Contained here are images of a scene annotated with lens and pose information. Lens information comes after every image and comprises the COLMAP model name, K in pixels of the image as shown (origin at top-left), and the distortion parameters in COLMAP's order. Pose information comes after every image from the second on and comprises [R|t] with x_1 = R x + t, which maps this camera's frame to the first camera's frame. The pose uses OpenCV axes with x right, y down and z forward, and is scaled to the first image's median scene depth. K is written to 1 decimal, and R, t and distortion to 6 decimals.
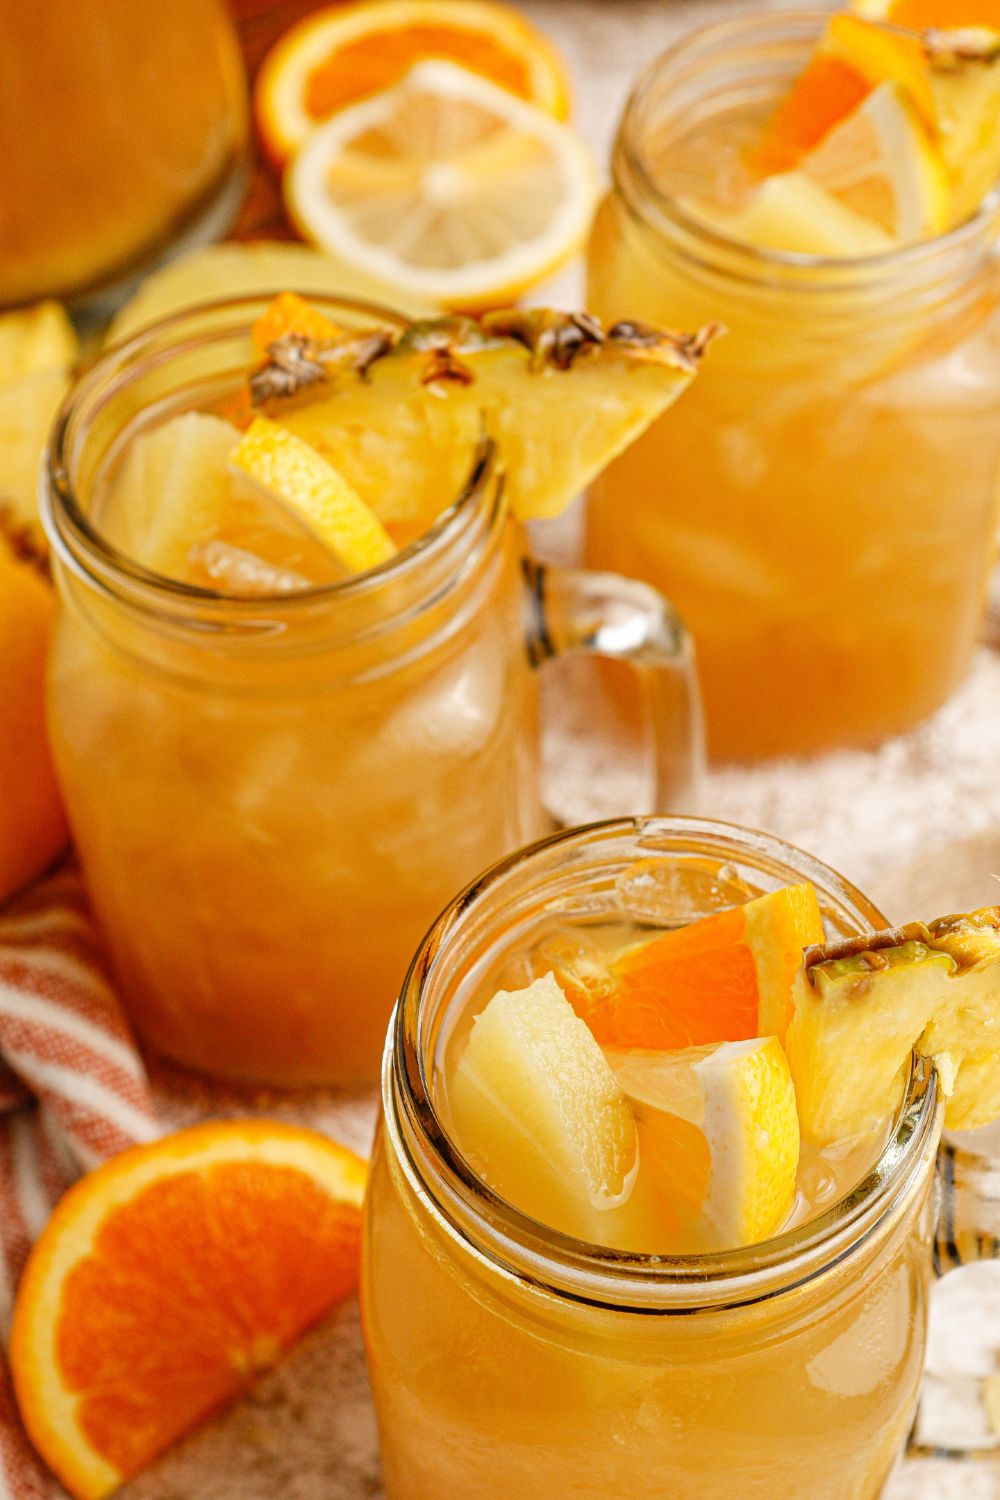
lens RADIAL K [[2551.6, 0, 497.4], [0, 2551.6, 755.2], [0, 0, 1]] dist [-0.023526, 0.000000]
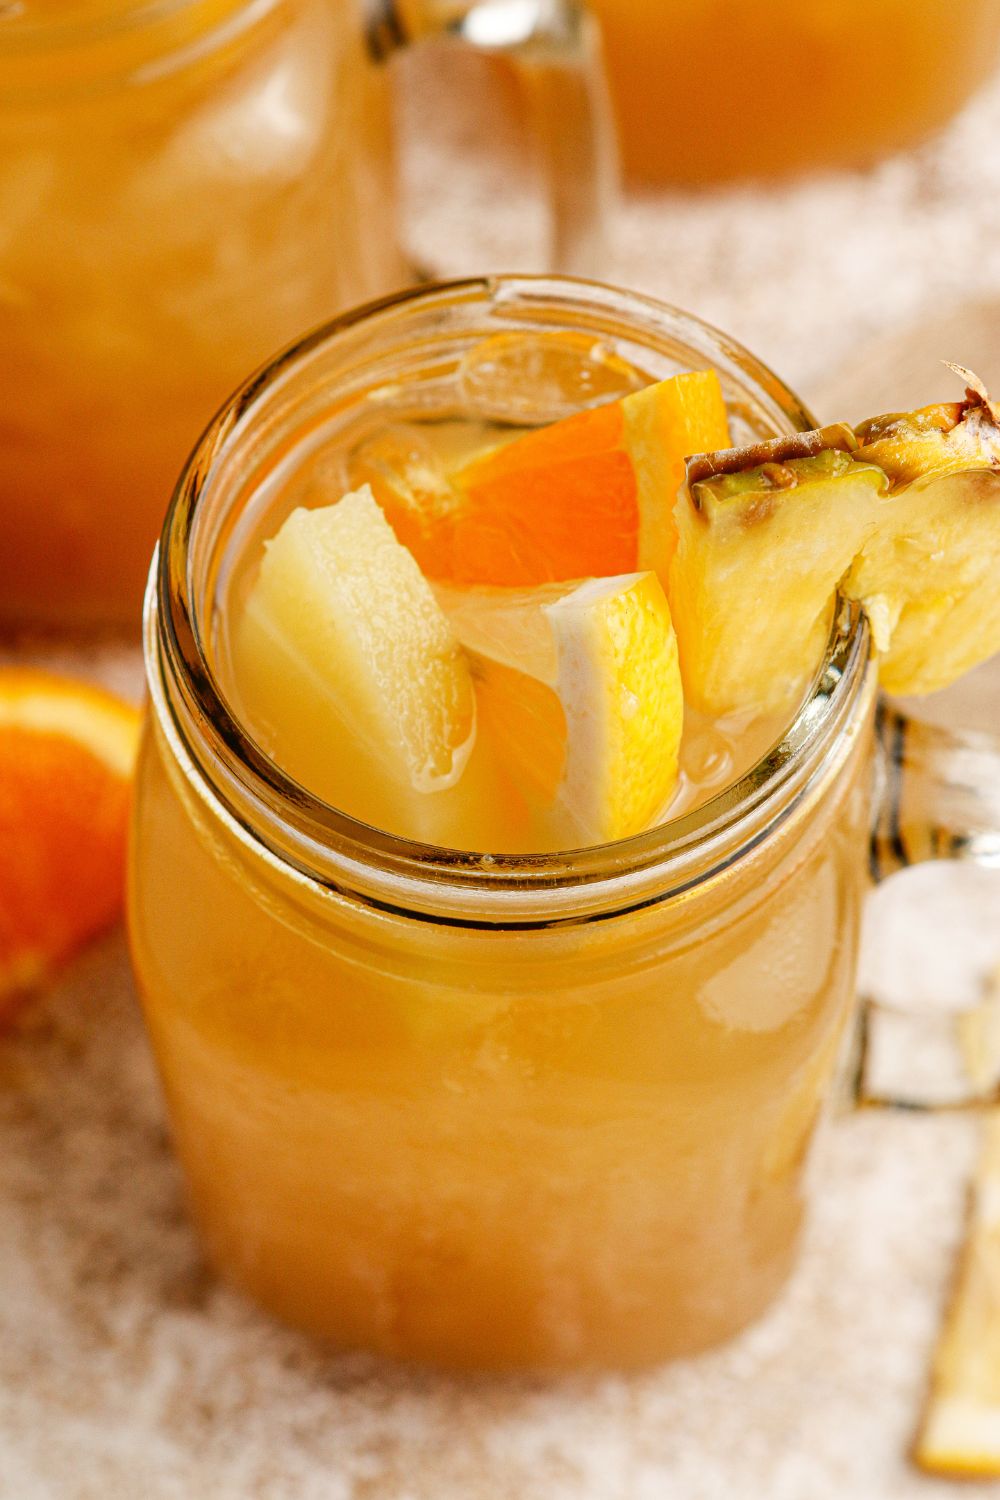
lens RADIAL K [[3548.8, 0, 502.4], [0, 3548.8, 745.5], [0, 0, 1]] dist [0.019066, 0.000000]
pose [[0.999897, 0.006270, 0.012874, 0.041714], [-0.008329, 0.985962, 0.166765, -0.012440], [-0.011648, -0.166855, 0.985913, -0.043224]]
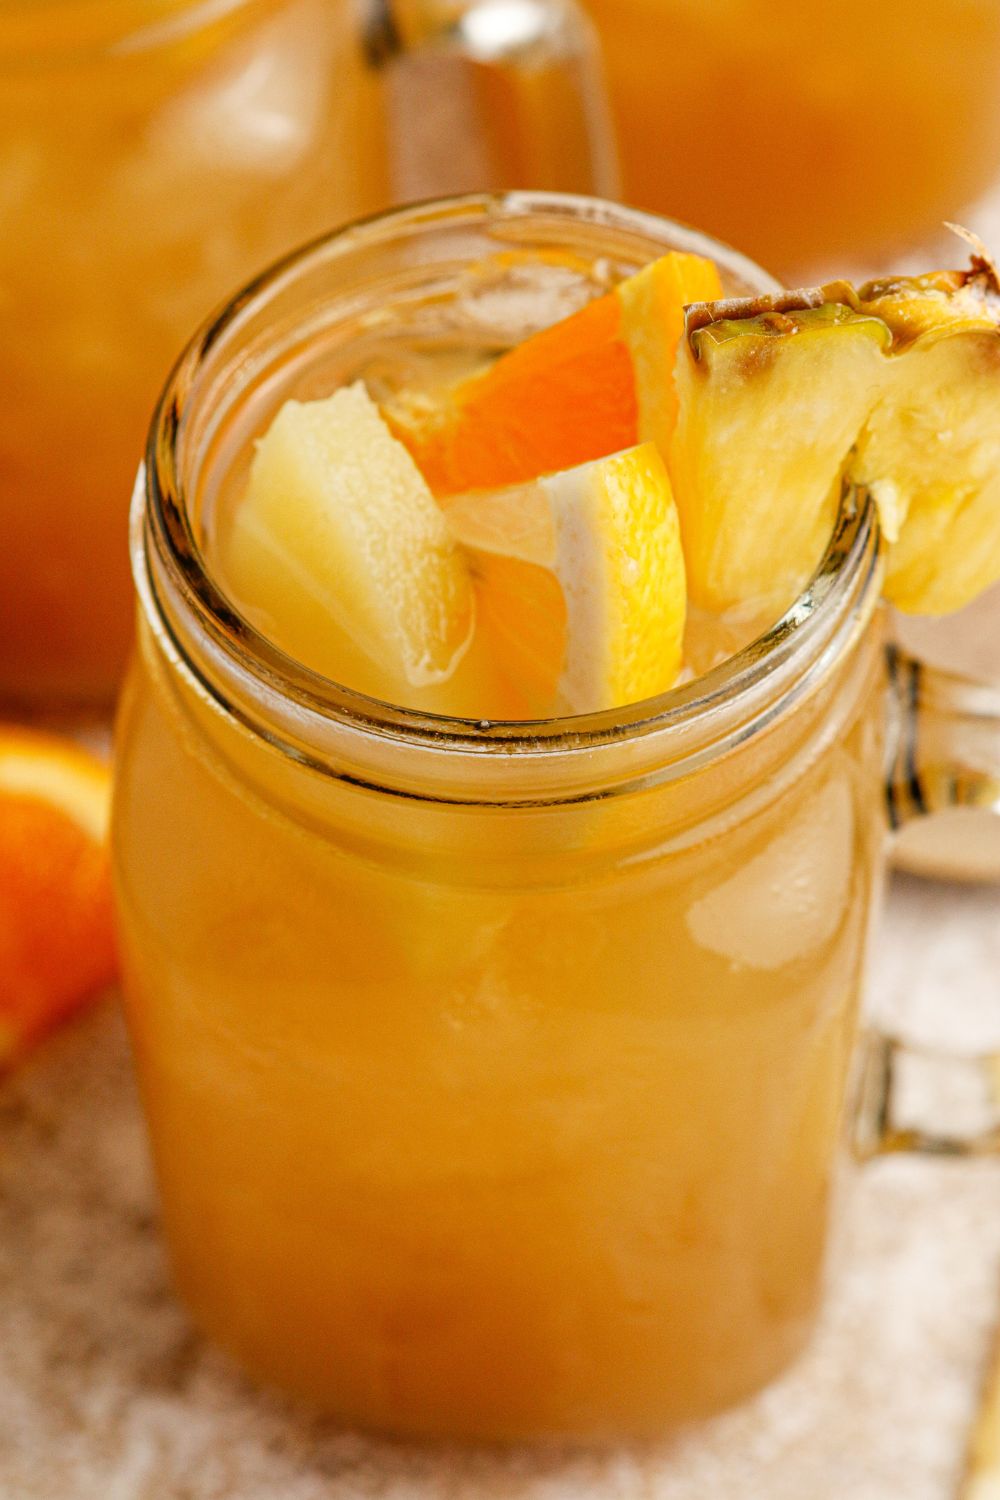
lens RADIAL K [[3948.6, 0, 506.6], [0, 3948.6, 752.7], [0, 0, 1]] dist [0.149113, 0.000000]
pose [[0.999935, 0.005206, 0.010114, 0.045276], [-0.005477, 0.999621, 0.026978, 0.139193], [-0.009970, -0.027032, 0.999585, -0.128062]]
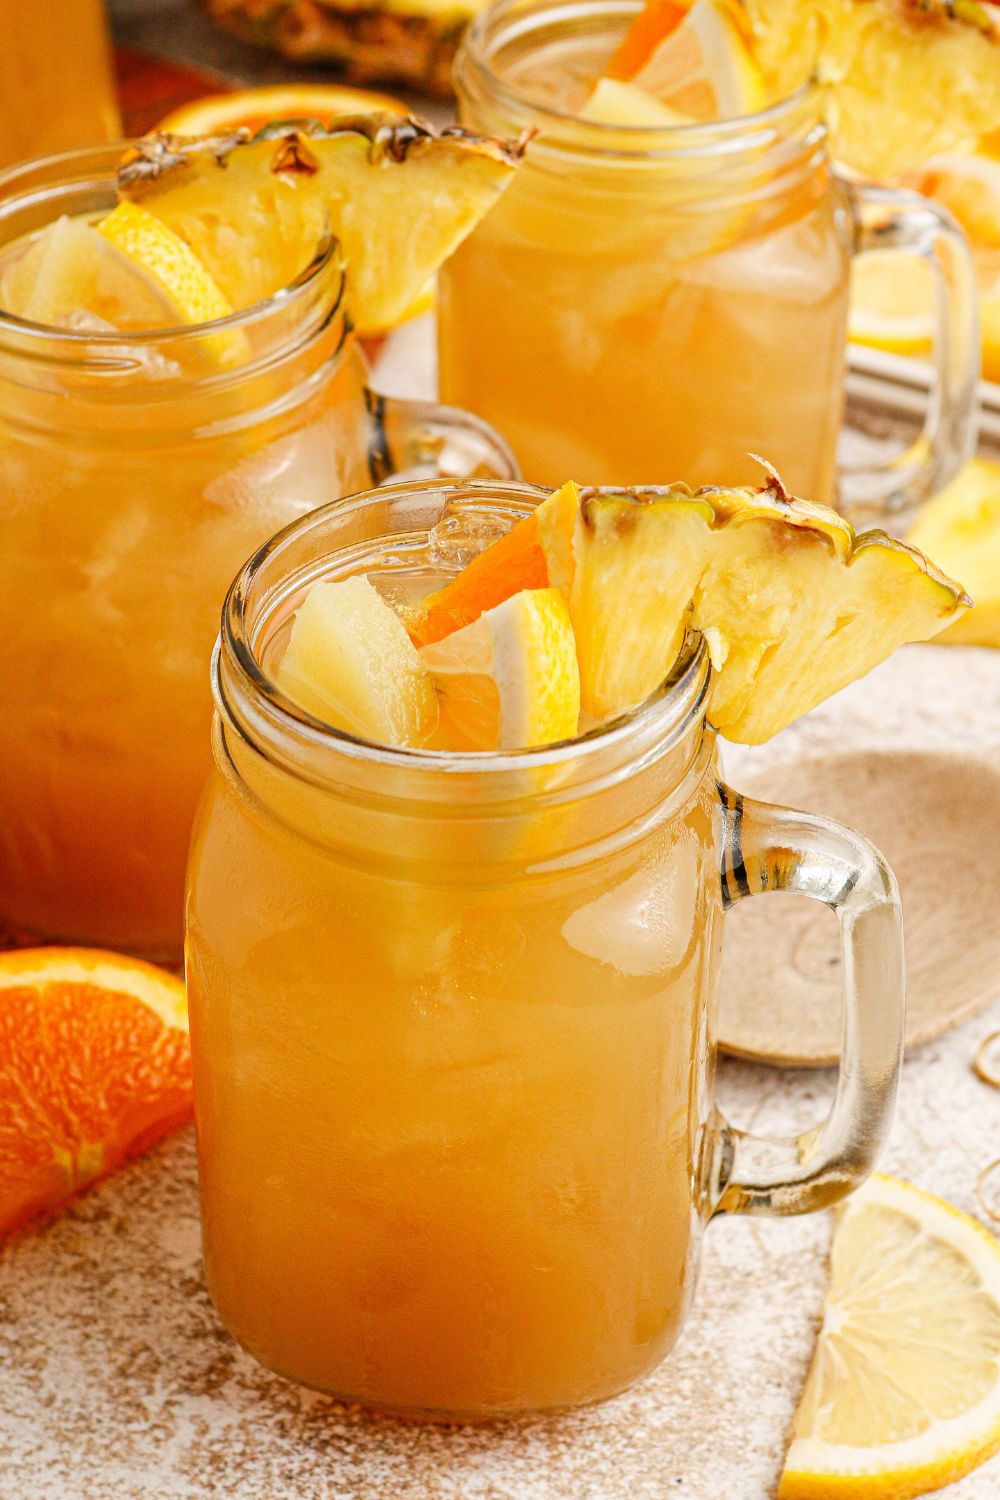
lens RADIAL K [[3166.7, 0, 430.4], [0, 3166.7, 655.8], [0, 0, 1]] dist [-0.007998, 0.000000]
pose [[0.999811, 0.019433, -0.000340, 0.043893], [-0.018887, 0.967329, -0.252818, 0.404711], [-0.004584, 0.252777, 0.967514, -0.284490]]
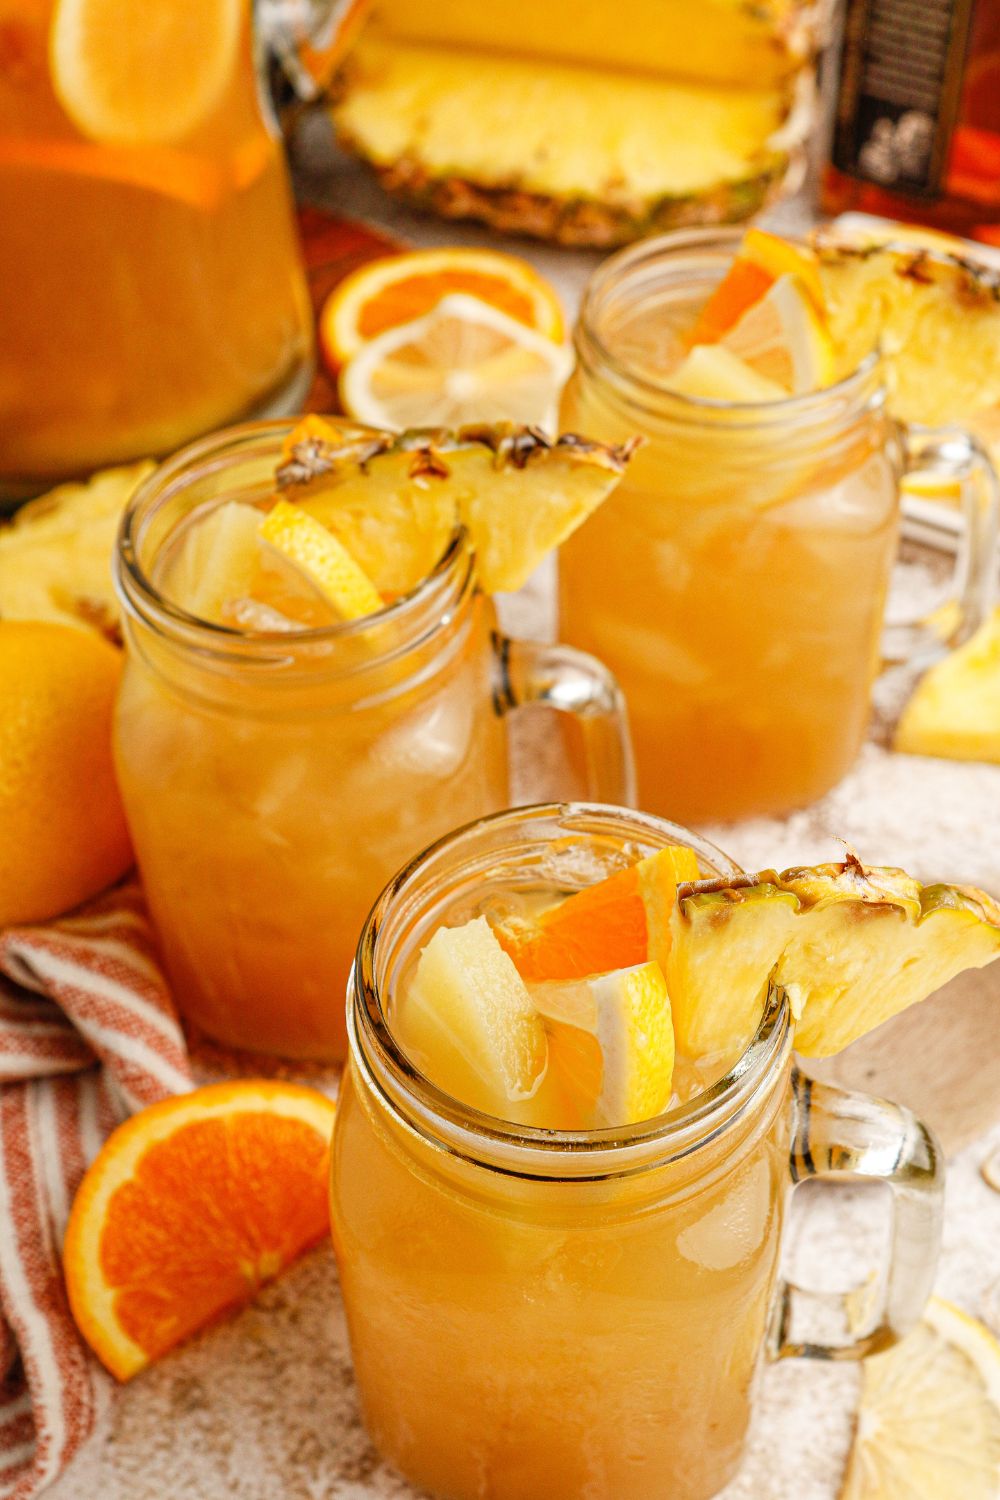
lens RADIAL K [[2028.1, 0, 503.3], [0, 2028.1, 751.7], [0, 0, 1]] dist [-0.059547, 0.000000]
pose [[0.999360, 0.026159, -0.024379, 0.045702], [-0.028306, 0.995325, -0.092338, 0.083511], [0.021850, 0.092969, 0.995429, 0.001886]]
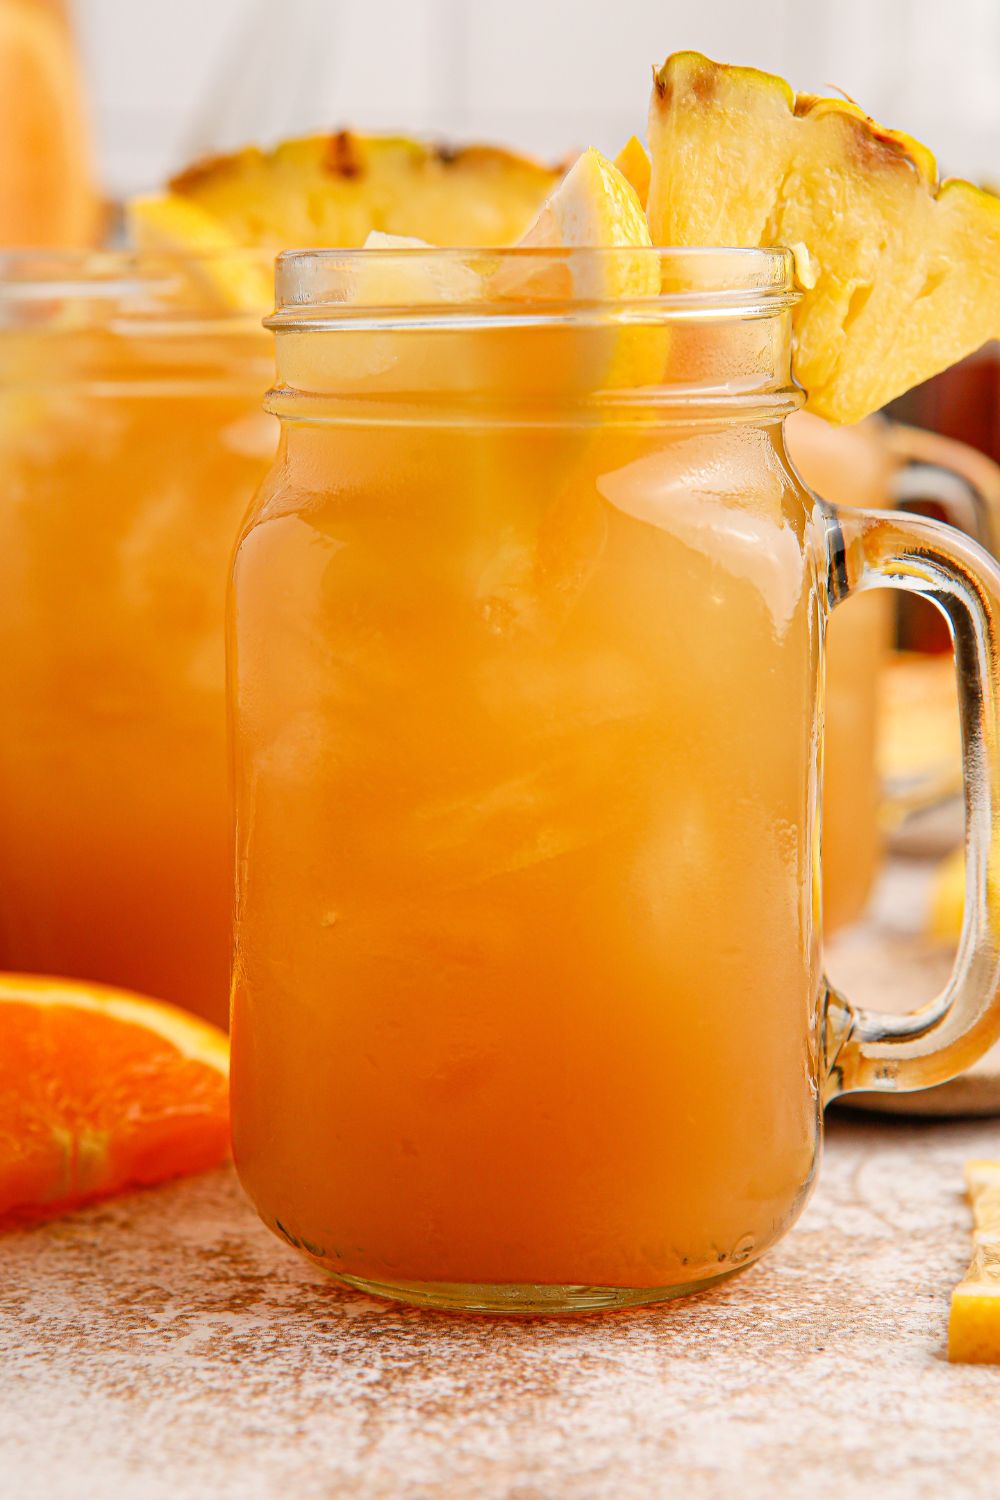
lens RADIAL K [[2928.9, 0, 510.4], [0, 2928.9, 746.1], [0, 0, 1]] dist [0.224290, 0.000000]
pose [[0.999523, 0.010425, 0.029075, 0.019743], [0.012109, 0.733711, -0.679354, 0.918445], [-0.028414, 0.679382, 0.733235, 0.211422]]
